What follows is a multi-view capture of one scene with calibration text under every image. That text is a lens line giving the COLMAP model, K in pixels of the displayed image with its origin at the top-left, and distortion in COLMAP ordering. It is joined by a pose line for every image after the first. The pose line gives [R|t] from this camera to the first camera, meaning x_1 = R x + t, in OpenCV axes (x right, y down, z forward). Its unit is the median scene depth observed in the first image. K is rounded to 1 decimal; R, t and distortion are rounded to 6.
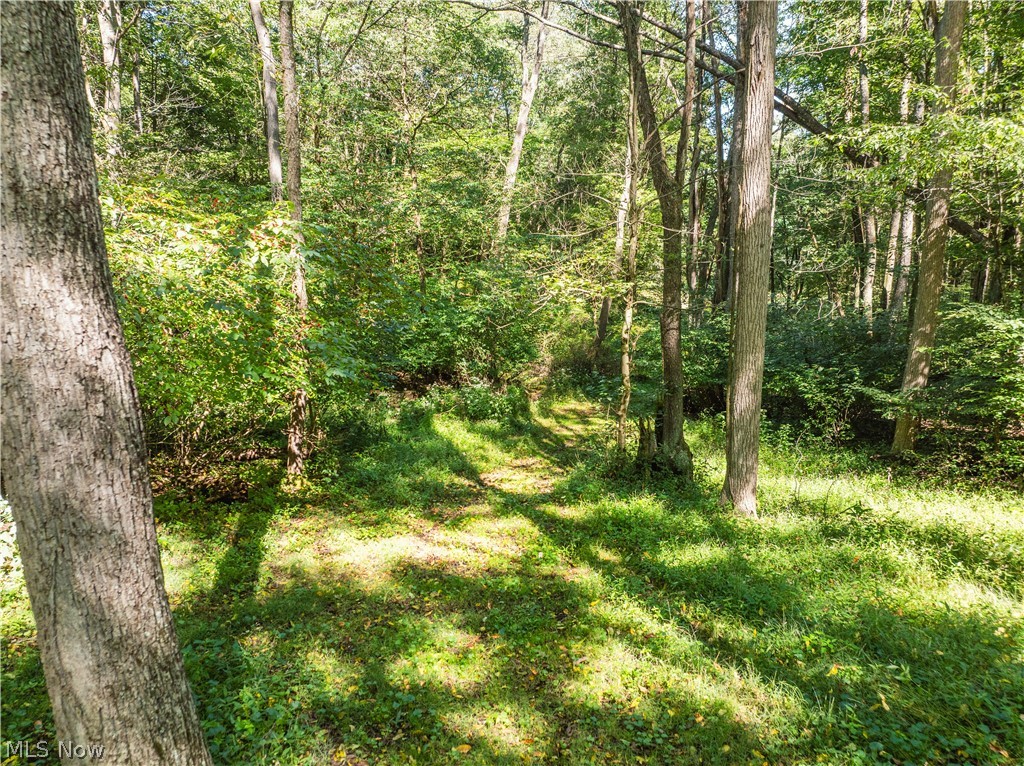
lens RADIAL K [[717.9, 0, 511.6], [0, 717.9, 382.4], [0, 0, 1]] dist [0.004390, -0.000871]
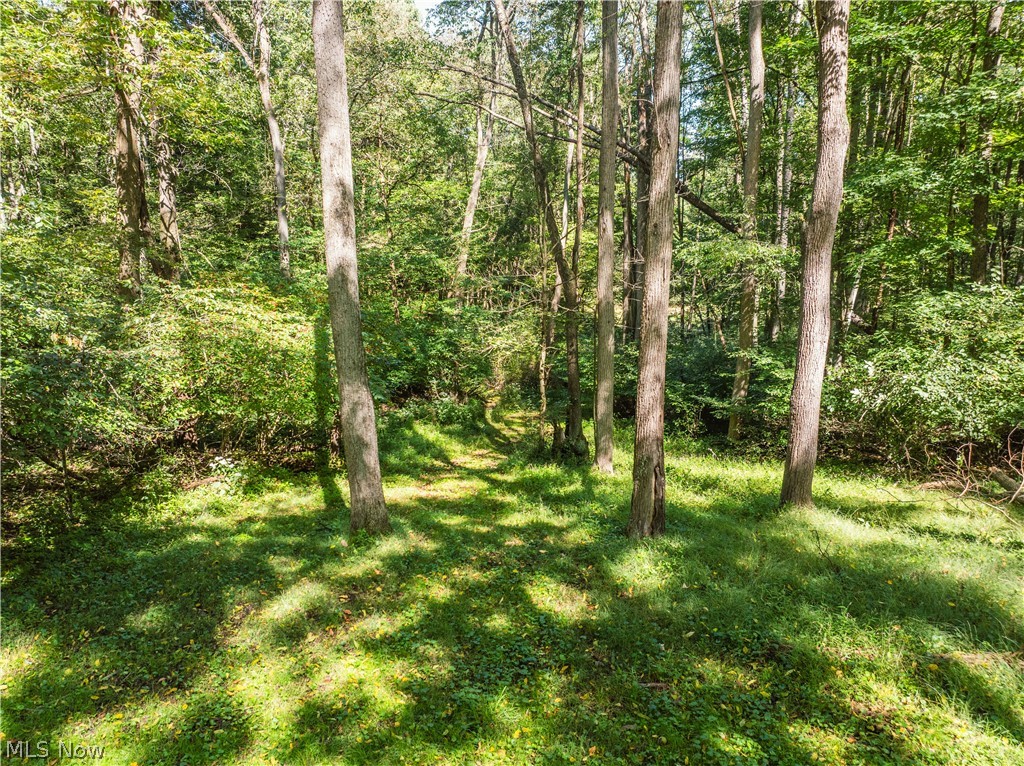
lens RADIAL K [[717.9, 0, 514.4], [0, 717.9, 384.8], [0, 0, 1]] dist [0.004390, -0.000871]
pose [[0.998157, -0.011472, 0.059588, 0.001122], [0.012026, 0.999888, -0.008936, -0.009821], [-0.059479, 0.009636, 0.998183, -0.408309]]
